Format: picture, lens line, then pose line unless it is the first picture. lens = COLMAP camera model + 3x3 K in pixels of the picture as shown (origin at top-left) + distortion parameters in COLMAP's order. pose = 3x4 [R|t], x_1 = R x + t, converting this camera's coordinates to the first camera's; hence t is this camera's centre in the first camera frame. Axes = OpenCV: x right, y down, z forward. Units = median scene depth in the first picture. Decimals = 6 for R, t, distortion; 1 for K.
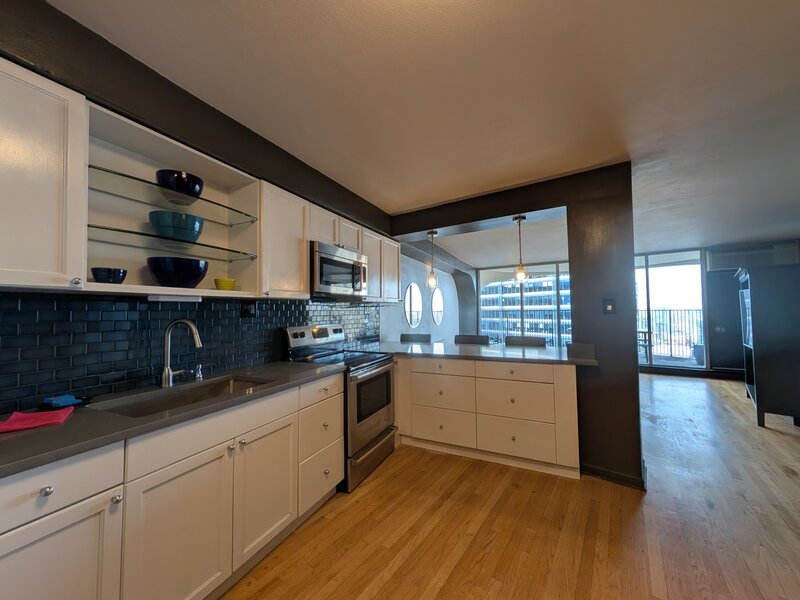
lens RADIAL K [[306.2, 0, 400.0], [0, 306.2, 300.0], [0, 0, 1]] dist [-0.001039, -0.000040]
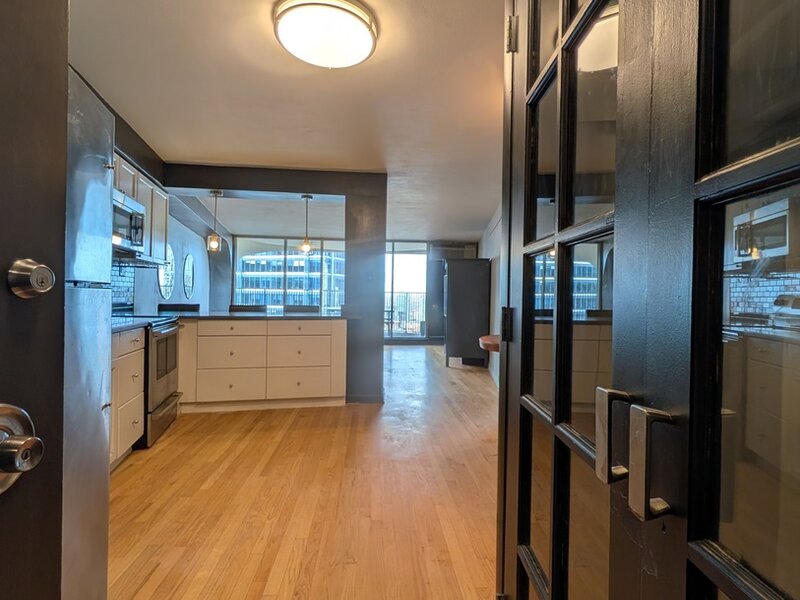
lens RADIAL K [[403.8, 0, 400.0], [0, 403.8, 300.0], [0, 0, 1]] dist [0.000863, 0.000146]
pose [[0.764602, 0.021100, 0.644157, -0.322892], [-0.051242, 0.998290, 0.028124, 0.058201], [-0.642462, -0.054512, 0.764376, -0.408997]]
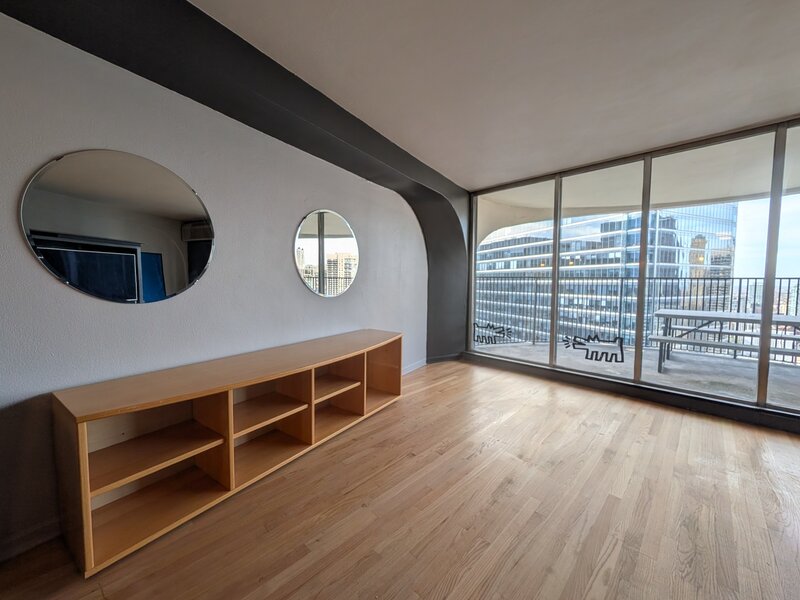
lens RADIAL K [[306.2, 0, 400.0], [0, 306.2, 300.0], [0, 0, 1]] dist [-0.001039, -0.000040]
pose [[0.987361, 0.026959, -0.156177, 0.689683], [-0.012896, 0.995825, 0.090372, 0.108680], [0.157961, -0.087216, 0.983586, 1.405157]]
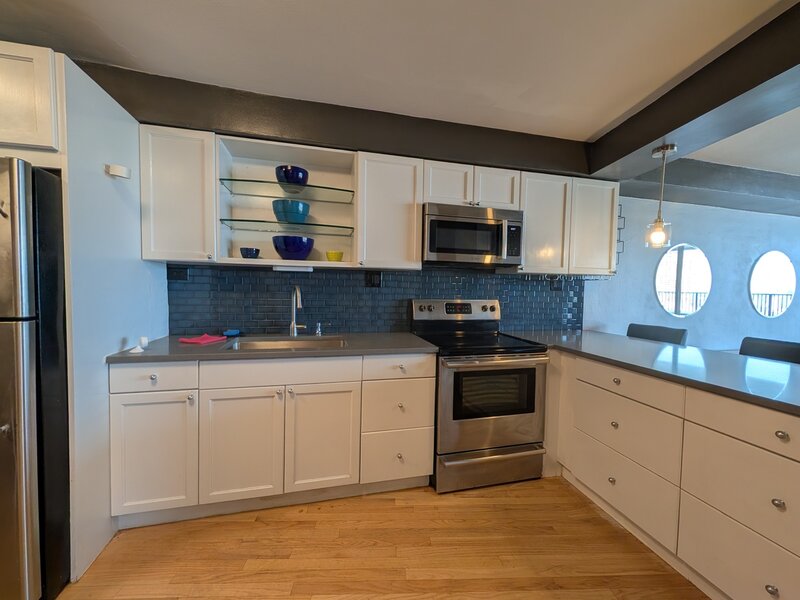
lens RADIAL K [[306.2, 0, 400.0], [0, 306.2, 300.0], [0, 0, 1]] dist [-0.001039, -0.000040]
pose [[0.620992, 0.053466, -0.781991, 0.334202], [0.001792, 0.997571, 0.069629, 0.022137], [0.783815, -0.044641, 0.619388, 0.330849]]
